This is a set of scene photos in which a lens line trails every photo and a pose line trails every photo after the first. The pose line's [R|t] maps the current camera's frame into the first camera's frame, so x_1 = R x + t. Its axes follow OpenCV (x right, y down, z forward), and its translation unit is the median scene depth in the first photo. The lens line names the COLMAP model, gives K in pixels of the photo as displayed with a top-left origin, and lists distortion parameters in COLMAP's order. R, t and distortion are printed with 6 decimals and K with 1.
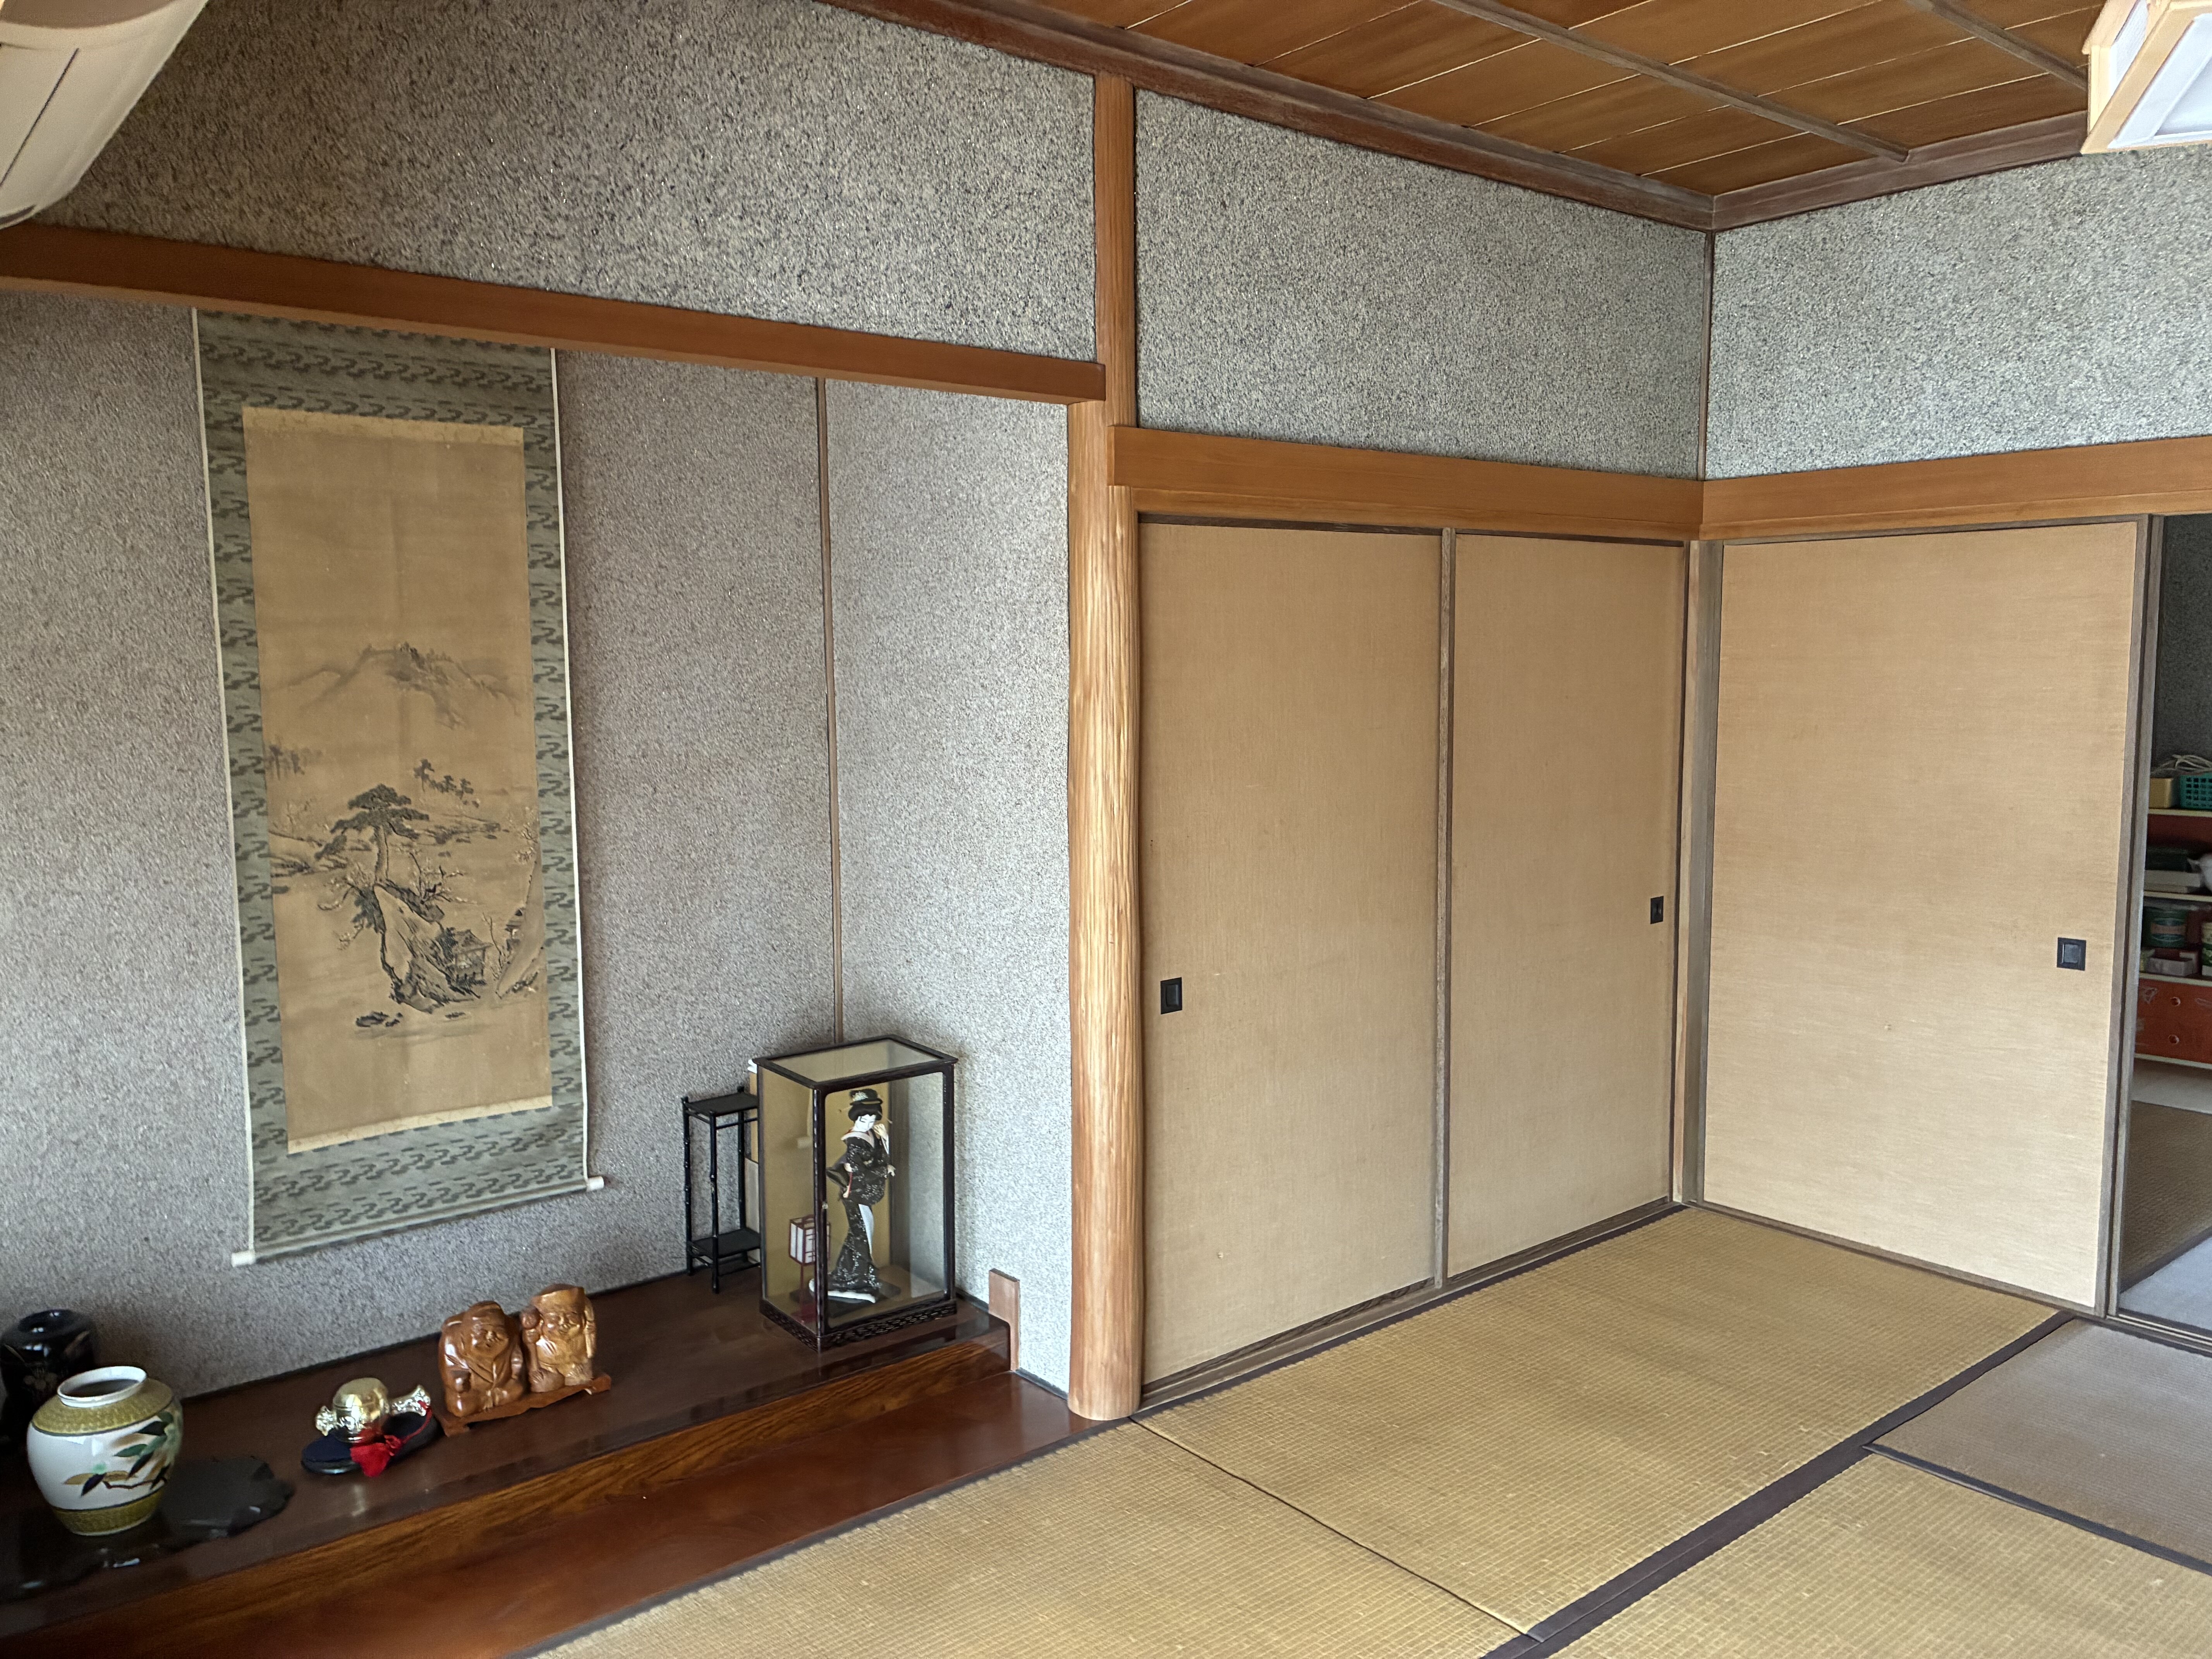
lens RADIAL K [[1692.6, 0, 1123.0], [0, 1692.6, 810.9], [0, 0, 1]] dist [0.048148, -0.052550]
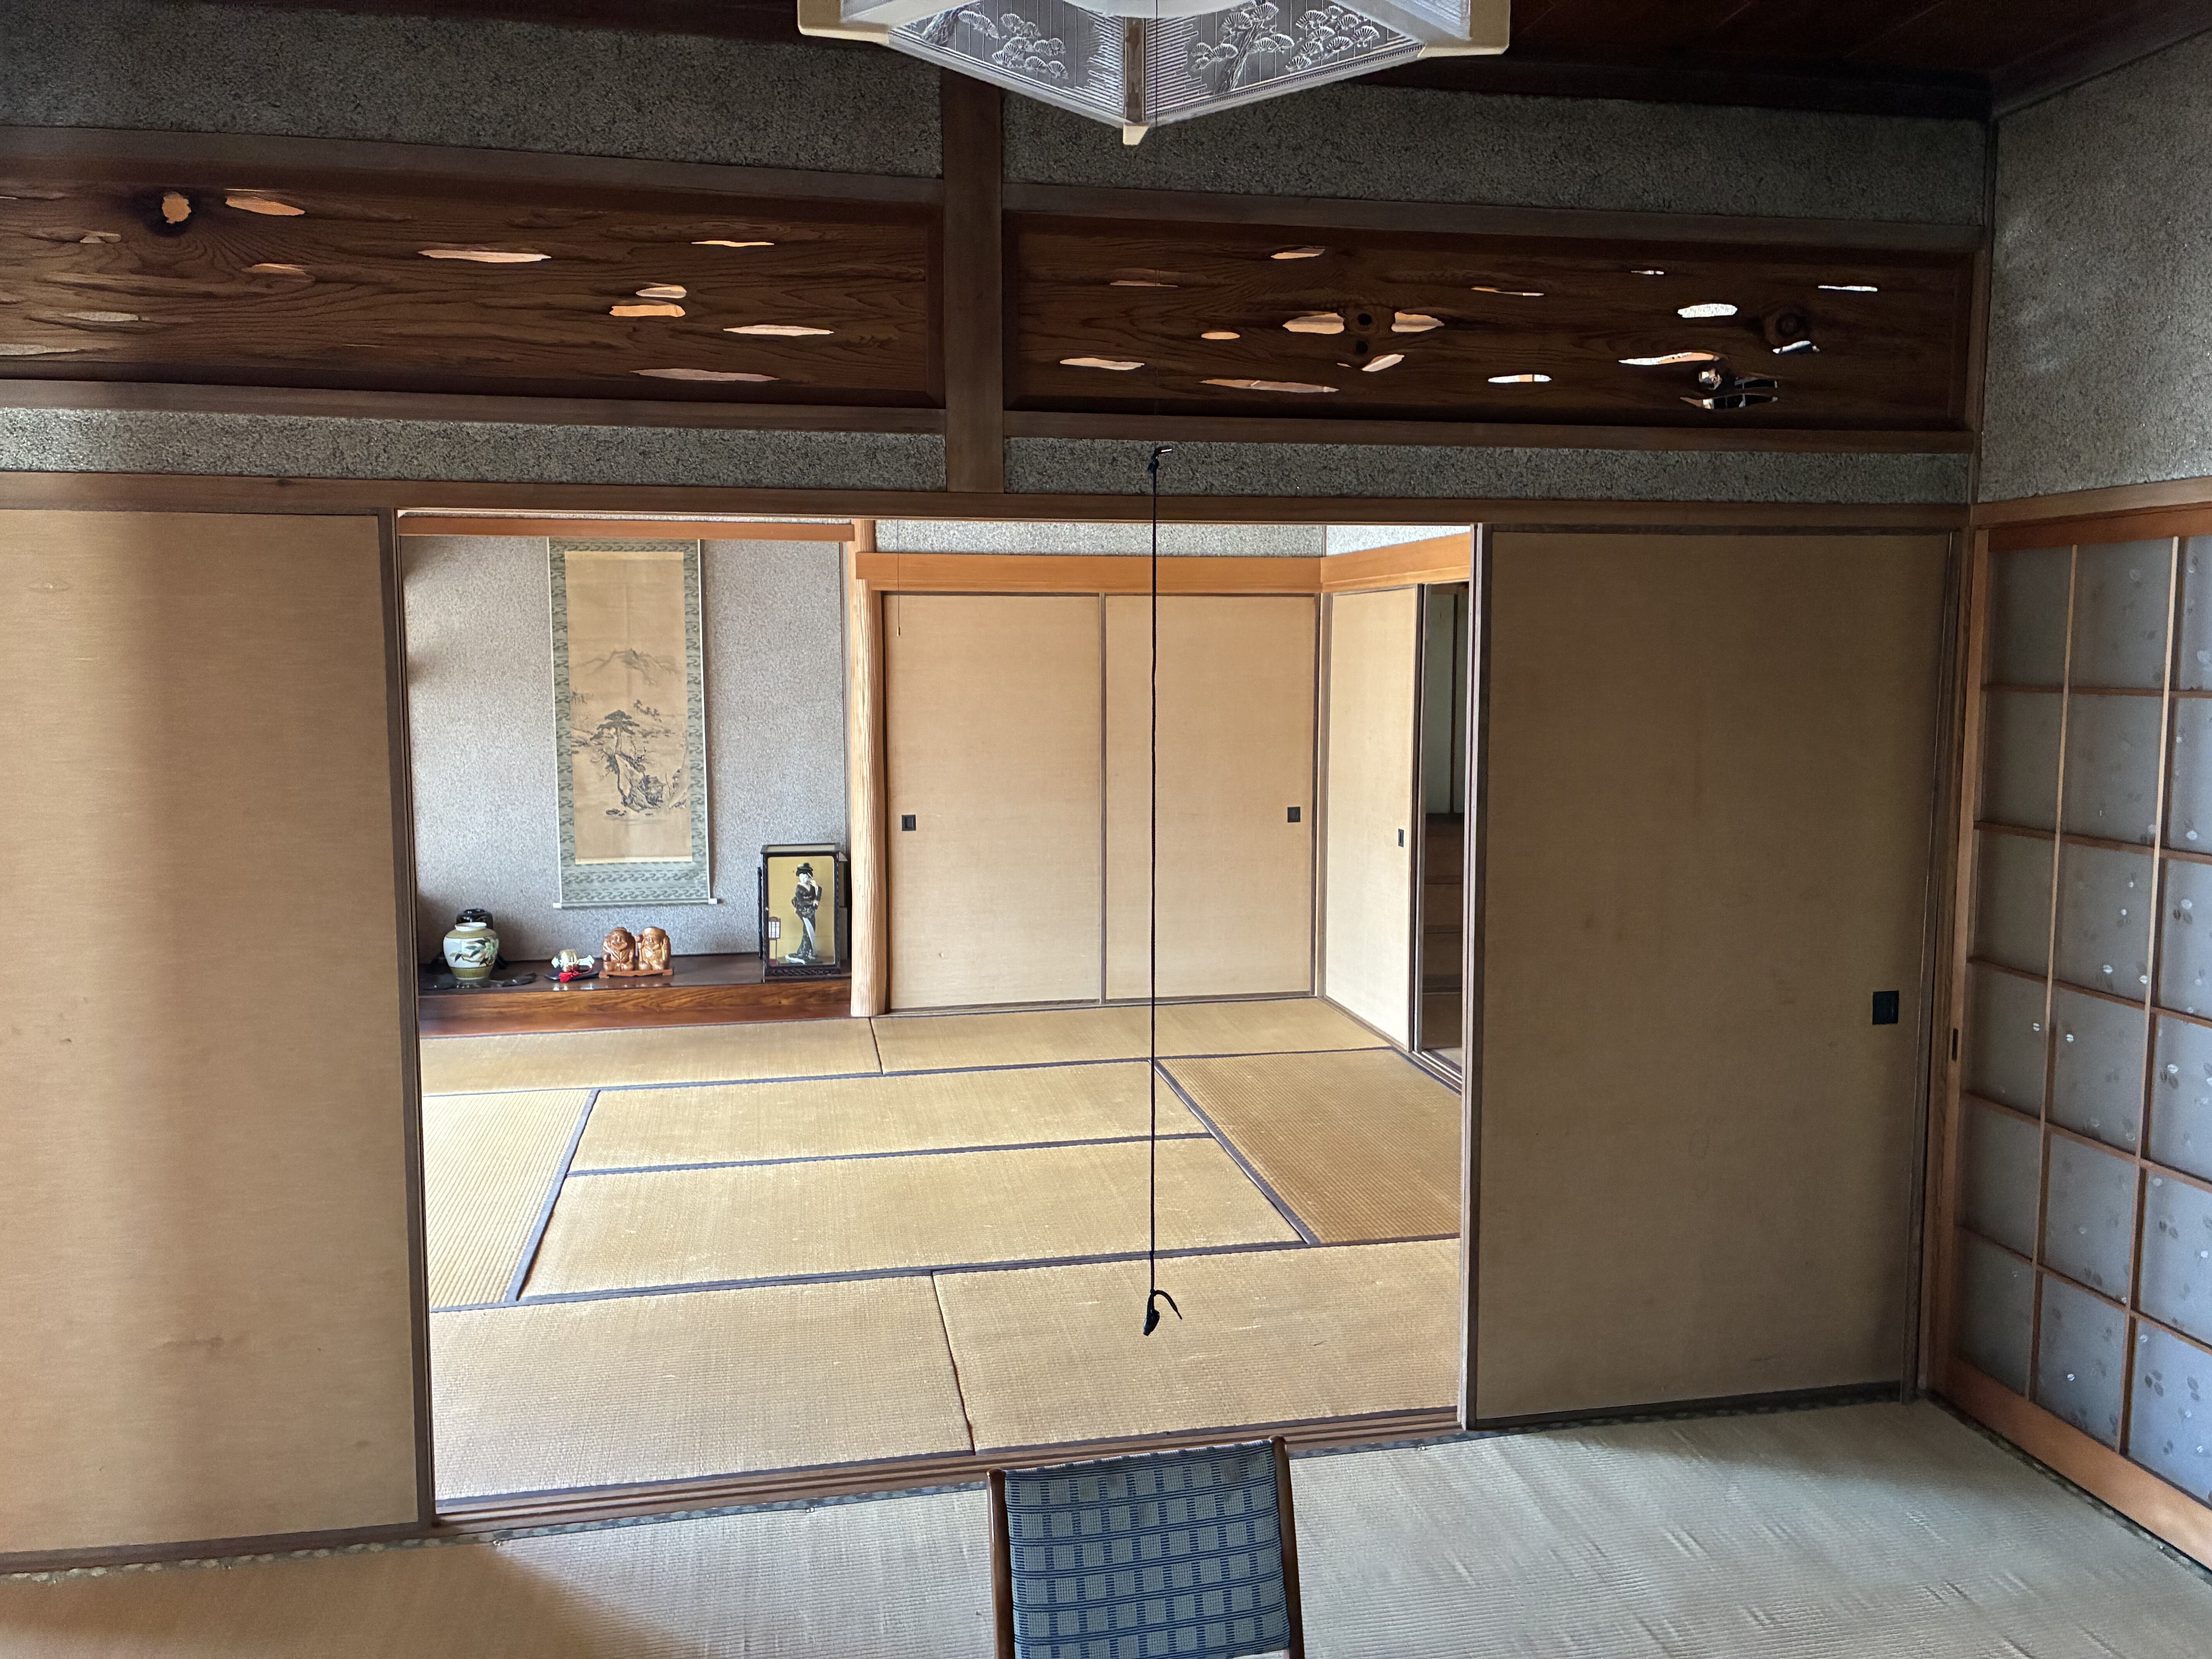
lens RADIAL K [[1692.6, 0, 1141.1], [0, 1692.6, 806.8], [0, 0, 1]] dist [0.048148, -0.052550]
pose [[0.889883, 0.051763, -0.453243, 1.244531], [-0.051495, 0.998589, 0.012939, 0.049154], [0.453273, 0.011825, 0.891293, -0.730181]]
